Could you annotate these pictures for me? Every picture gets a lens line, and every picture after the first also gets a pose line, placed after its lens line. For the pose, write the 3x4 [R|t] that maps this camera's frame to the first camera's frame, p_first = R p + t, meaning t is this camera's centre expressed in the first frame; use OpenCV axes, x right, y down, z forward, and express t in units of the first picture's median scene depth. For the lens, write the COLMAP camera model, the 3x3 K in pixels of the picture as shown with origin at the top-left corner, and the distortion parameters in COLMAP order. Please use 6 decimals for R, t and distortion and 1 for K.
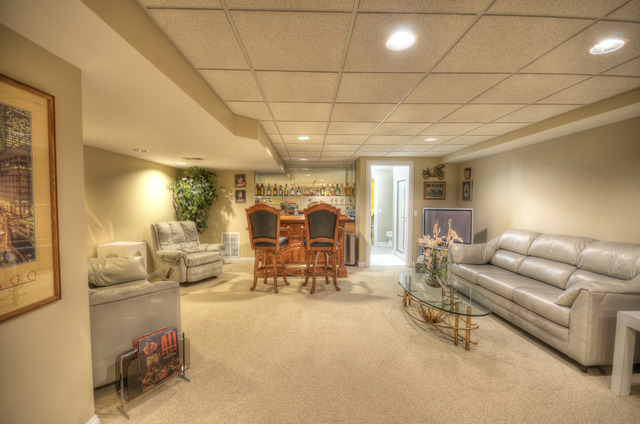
lens RADIAL K [[282.5, 0, 320.4], [0, 282.5, 211.7], [0, 0, 1]] dist [-0.012004, -0.001600]
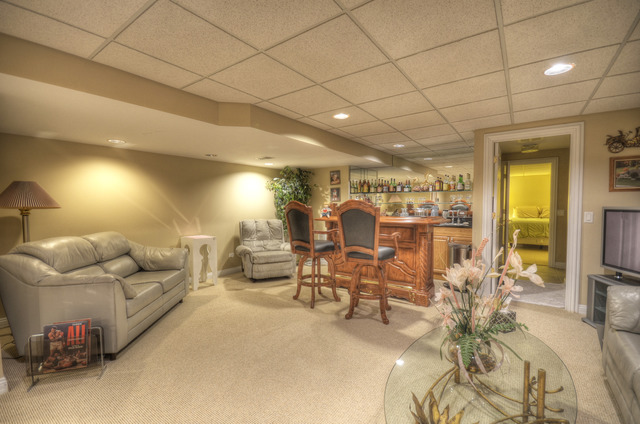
lens RADIAL K [[282.5, 0, 321.5], [0, 282.5, 216.0], [0, 0, 1]] dist [-0.012004, -0.001600]
pose [[0.786945, 0.019774, -0.616706, 0.366079], [-0.012749, 0.999794, 0.015790, 0.002150], [0.616891, -0.004564, 0.787036, 0.348927]]
